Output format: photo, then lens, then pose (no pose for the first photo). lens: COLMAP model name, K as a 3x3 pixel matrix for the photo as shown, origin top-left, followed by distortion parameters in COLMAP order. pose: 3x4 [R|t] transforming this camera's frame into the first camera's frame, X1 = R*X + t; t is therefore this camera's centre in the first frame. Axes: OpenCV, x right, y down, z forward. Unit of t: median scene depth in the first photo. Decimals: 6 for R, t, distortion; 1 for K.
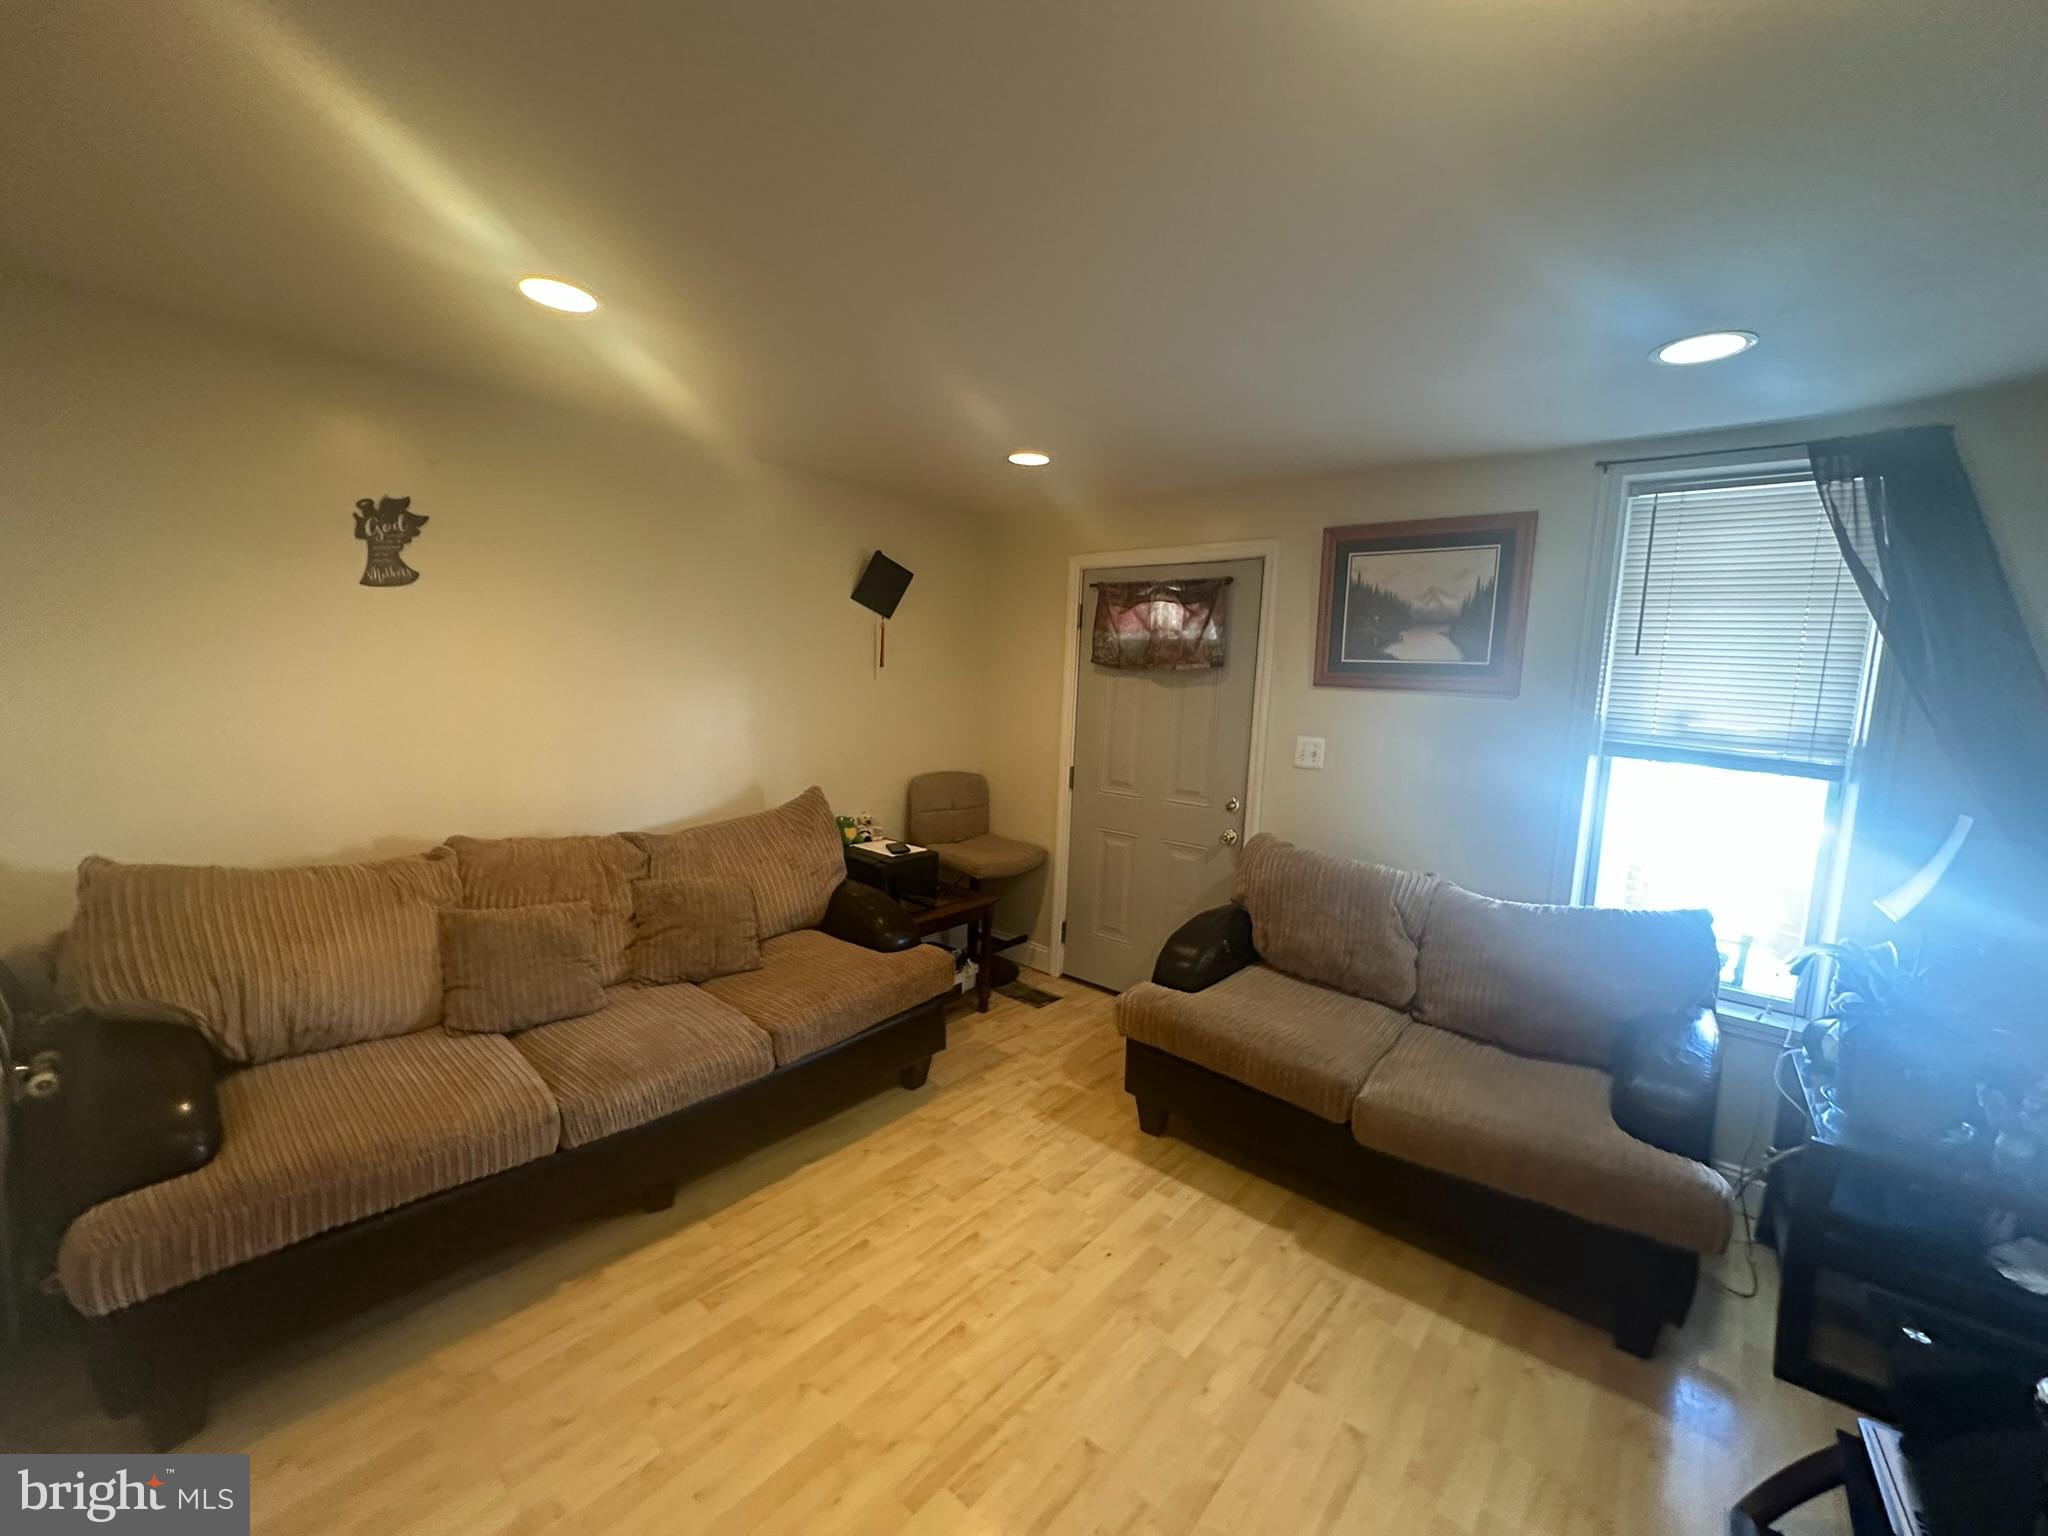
lens RADIAL K [[811.9, 0, 1024.0], [0, 811.9, 768.0], [0, 0, 1]] dist [0.000314, 0.000034]
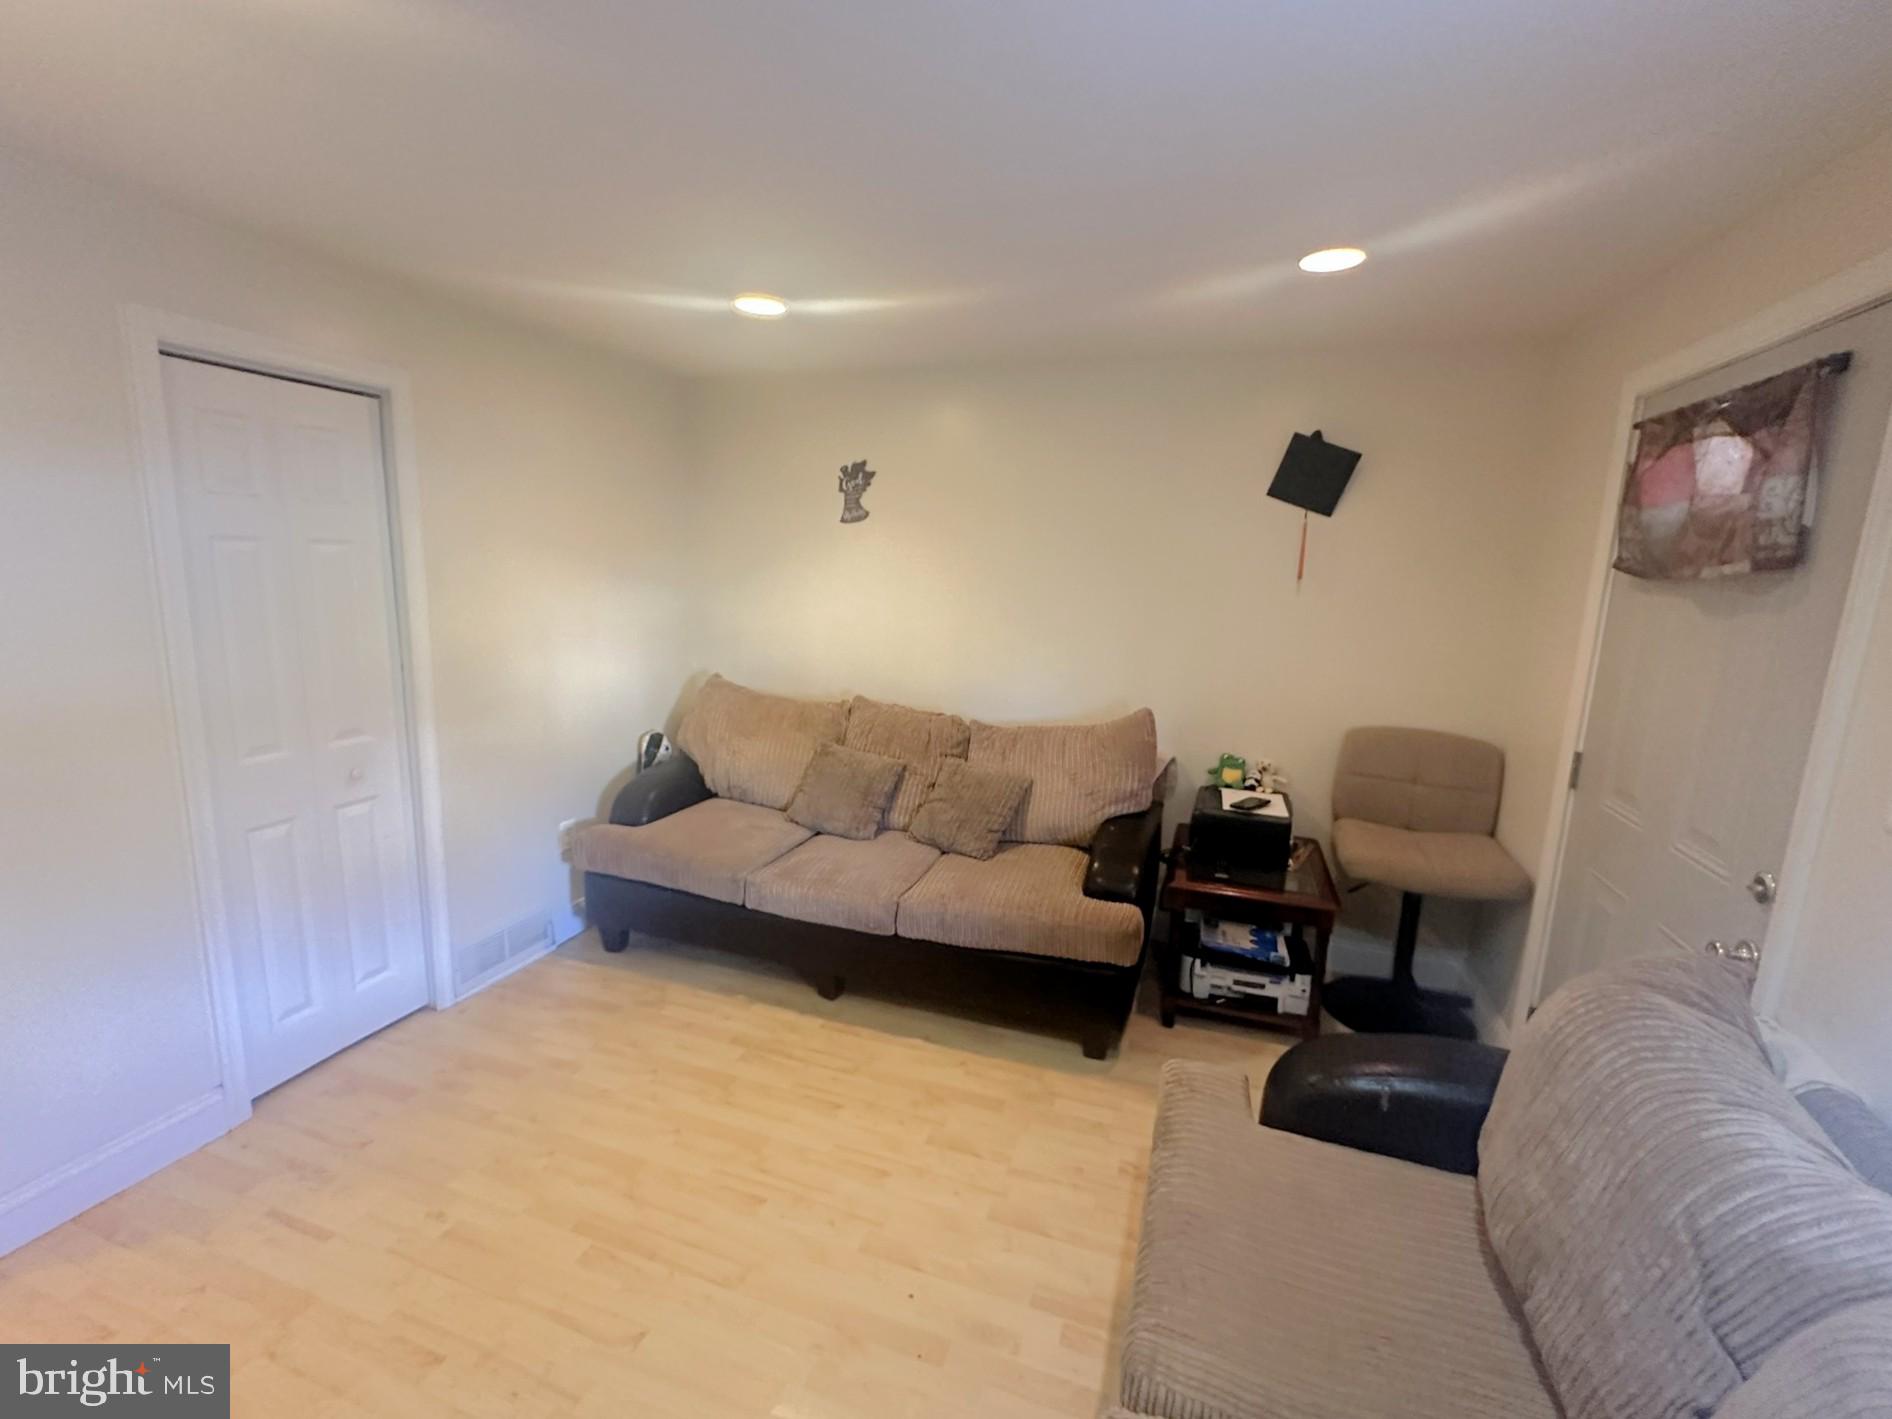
lens RADIAL K [[818.8, 0, 946.0], [0, 818.8, 709.5], [0, 0, 1]] dist [-0.001436, -0.000138]
pose [[0.366178, 0.139211, -0.920073, 0.706076], [-0.123850, 0.987241, 0.100082, -0.056103], [0.922266, 0.077303, 0.378747, 0.610749]]
